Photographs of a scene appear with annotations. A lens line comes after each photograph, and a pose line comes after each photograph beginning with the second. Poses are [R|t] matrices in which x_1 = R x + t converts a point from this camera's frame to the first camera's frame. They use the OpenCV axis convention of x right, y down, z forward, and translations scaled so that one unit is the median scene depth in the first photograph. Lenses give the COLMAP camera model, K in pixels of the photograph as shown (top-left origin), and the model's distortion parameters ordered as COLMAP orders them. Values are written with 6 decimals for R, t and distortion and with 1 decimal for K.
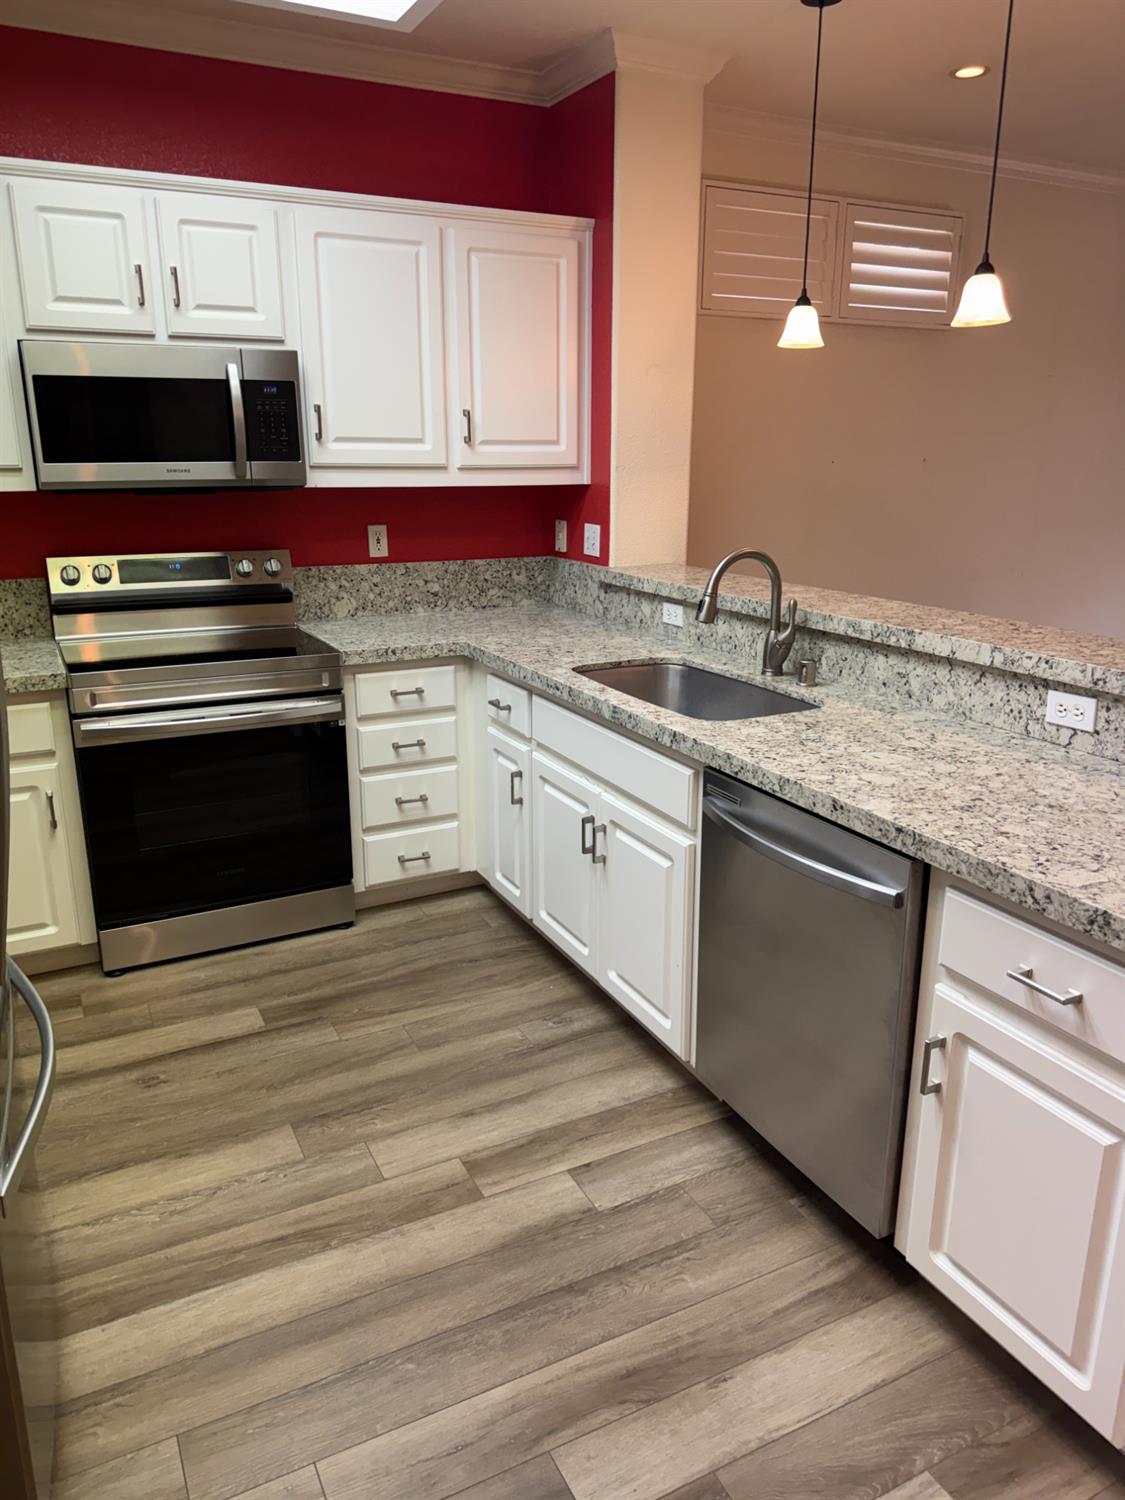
lens RADIAL K [[1065.4, 0, 564.2], [0, 1065.4, 752.0], [0, 0, 1]] dist [0.028717, -0.027637]
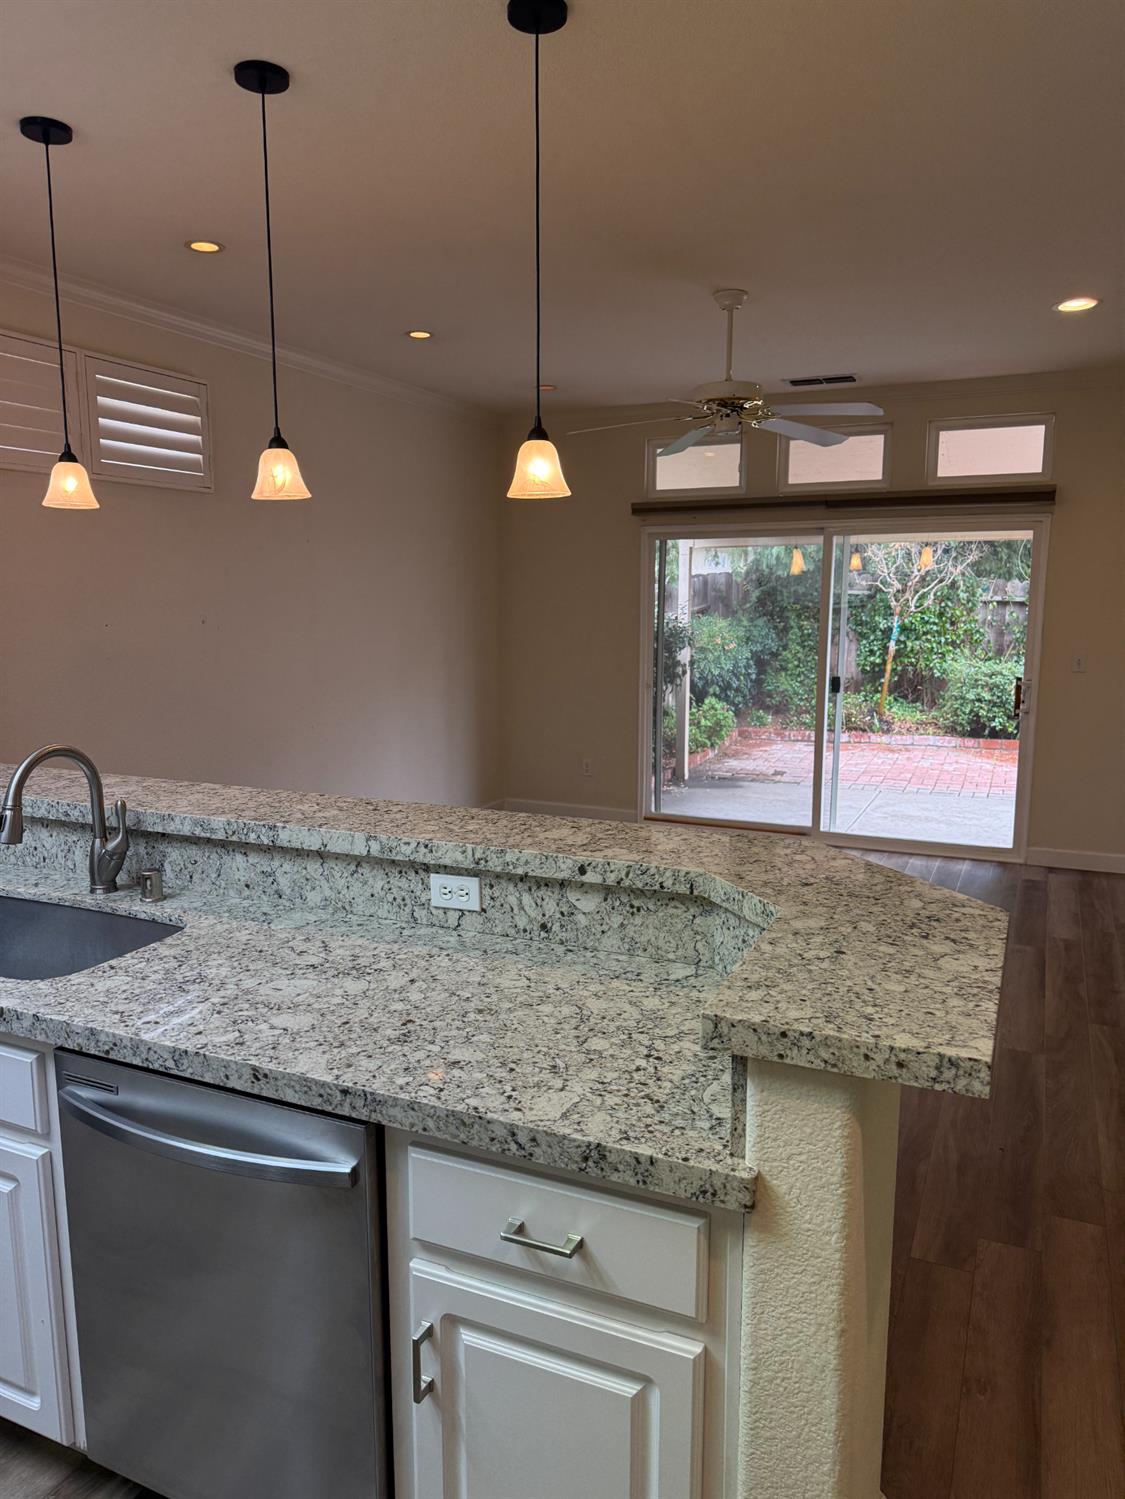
lens RADIAL K [[1064.7, 0, 553.2], [0, 1064.7, 748.8], [0, 0, 1]] dist [0.028717, -0.027637]
pose [[0.788524, -0.094288, 0.607733, -0.032128], [0.172625, 0.982384, -0.071564, -0.083266], [-0.590280, 0.161340, 0.790910, 0.165842]]
